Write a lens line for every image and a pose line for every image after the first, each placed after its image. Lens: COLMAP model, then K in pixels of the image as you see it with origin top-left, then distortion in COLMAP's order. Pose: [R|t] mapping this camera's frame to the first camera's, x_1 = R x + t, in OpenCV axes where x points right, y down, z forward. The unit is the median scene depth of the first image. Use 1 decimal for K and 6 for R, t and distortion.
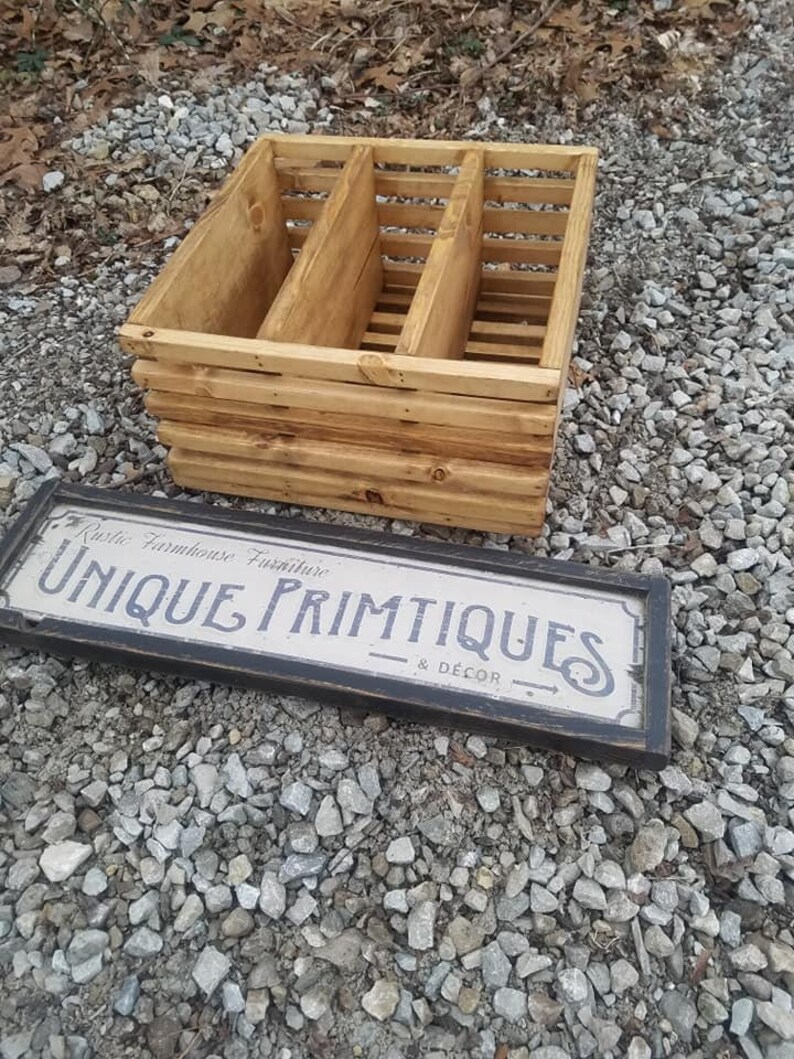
lens RADIAL K [[778.5, 0, 406.9], [0, 778.5, 518.4], [0, 0, 1]] dist [0.256054, -0.441835]
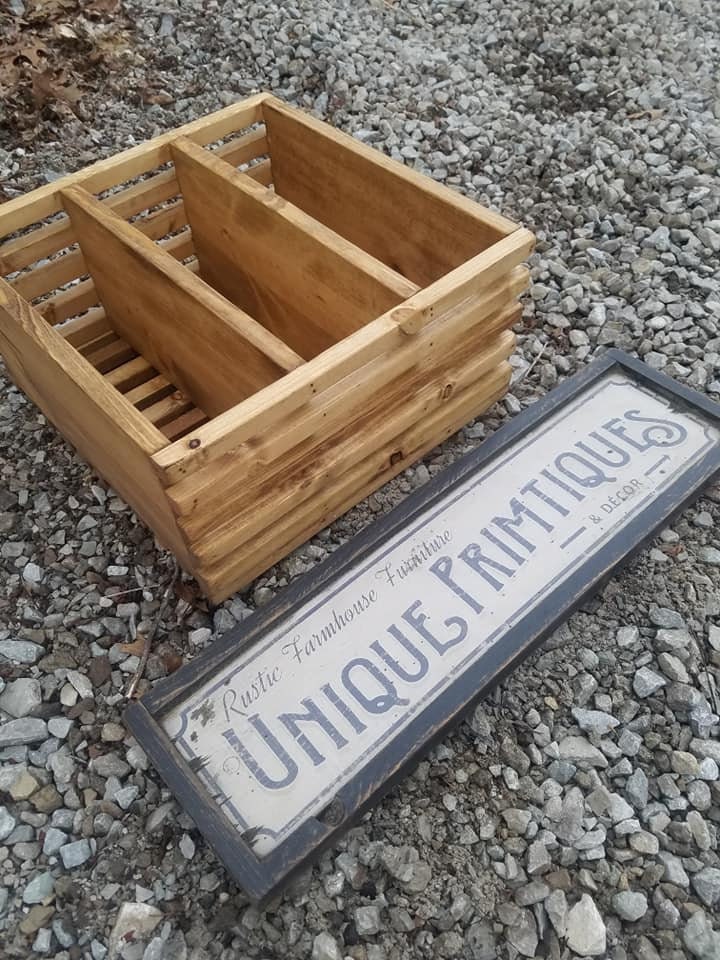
lens RADIAL K [[717.3, 0, 341.0], [0, 717.3, 475.9], [0, 0, 1]] dist [0.199763, -0.325004]
pose [[0.583630, -0.612246, 0.533414, -0.642905], [0.621351, 0.759631, 0.192049, -0.251916], [-0.522779, 0.219352, 0.823764, 0.328048]]
